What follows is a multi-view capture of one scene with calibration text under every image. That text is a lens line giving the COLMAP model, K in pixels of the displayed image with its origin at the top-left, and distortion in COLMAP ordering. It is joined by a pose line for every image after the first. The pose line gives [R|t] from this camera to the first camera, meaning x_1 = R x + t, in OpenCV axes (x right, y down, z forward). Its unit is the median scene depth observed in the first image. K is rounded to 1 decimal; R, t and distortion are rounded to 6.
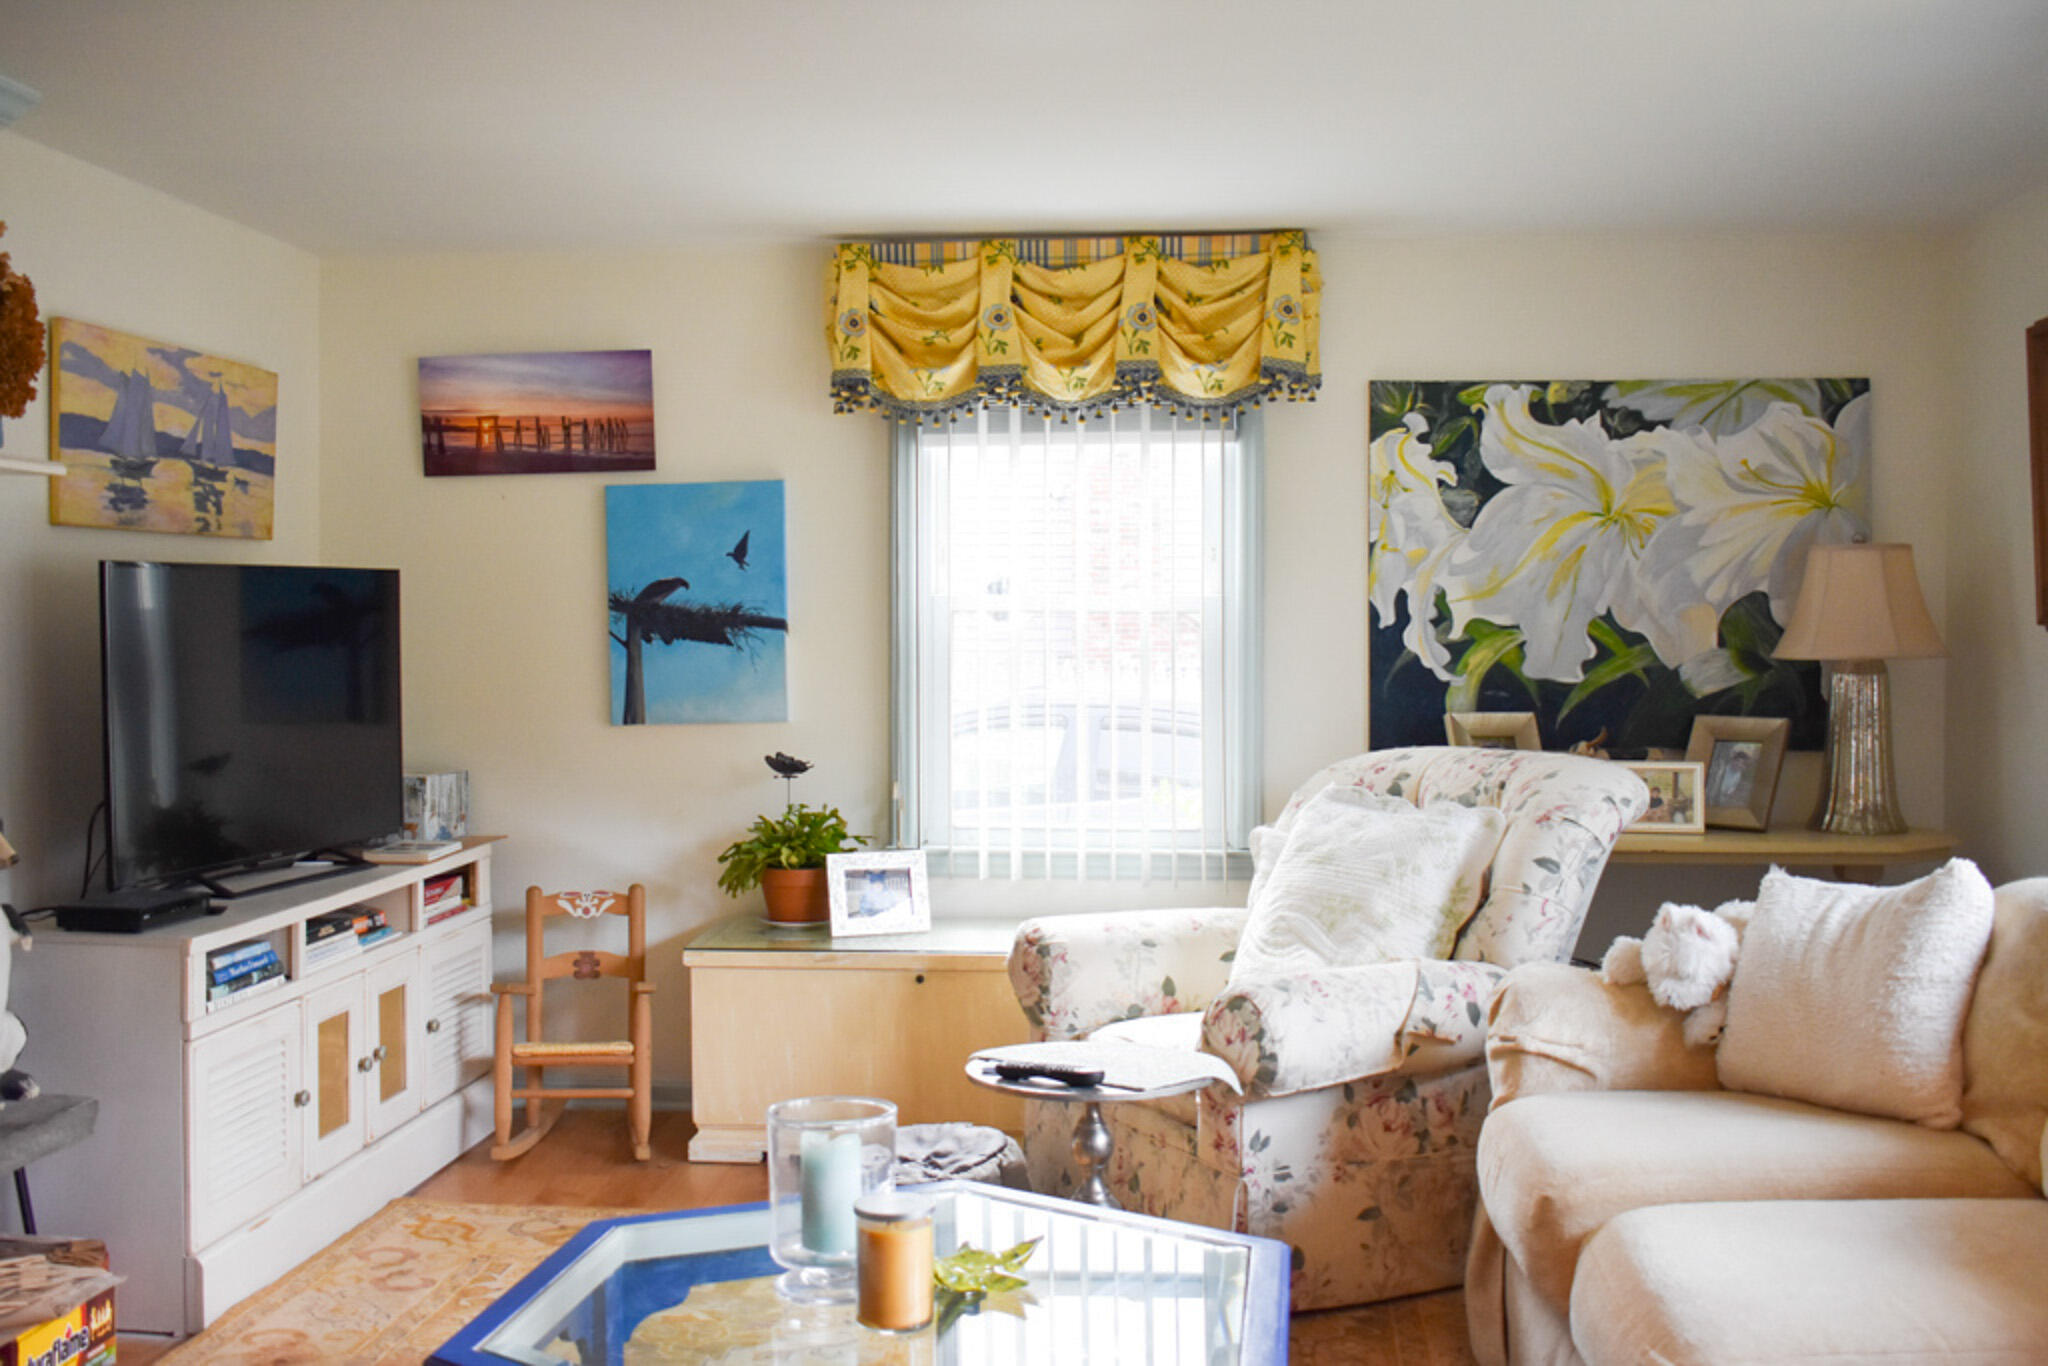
lens RADIAL K [[2099.0, 0, 1025.7], [0, 2099.0, 683.8], [0, 0, 1]] dist [-0.055112, 0.000000]
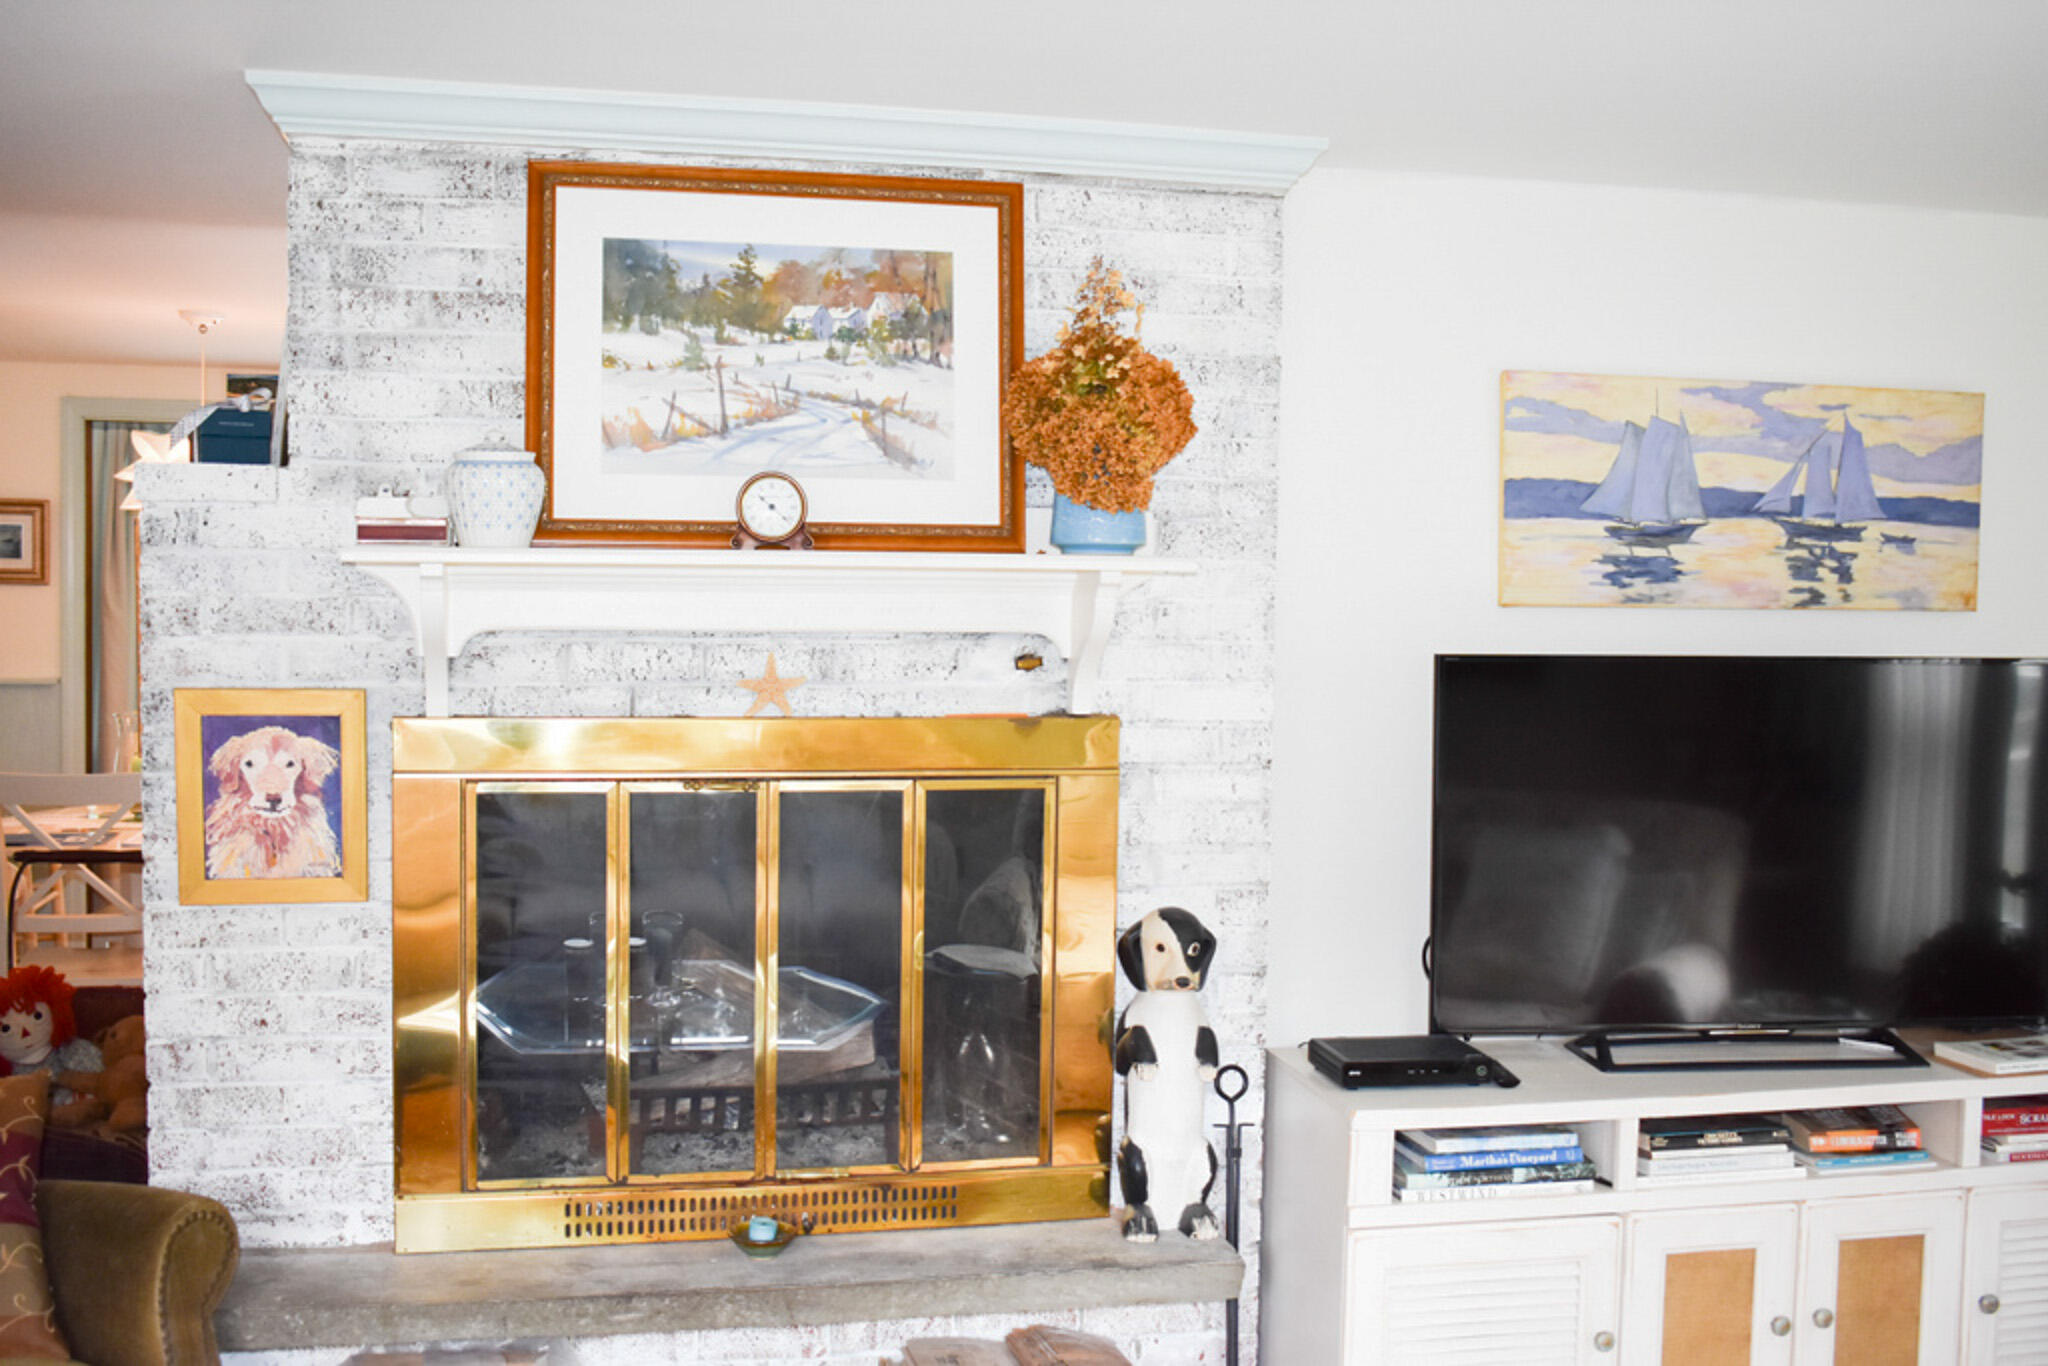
lens RADIAL K [[2099.0, 0, 1024.2], [0, 2099.0, 681.0], [0, 0, 1]] dist [-0.055112, 0.000000]
pose [[0.307127, 0.037754, -0.950919, 0.281667], [-0.042549, 0.998758, 0.025911, -0.053233], [0.950717, 0.032503, 0.308352, 0.477978]]
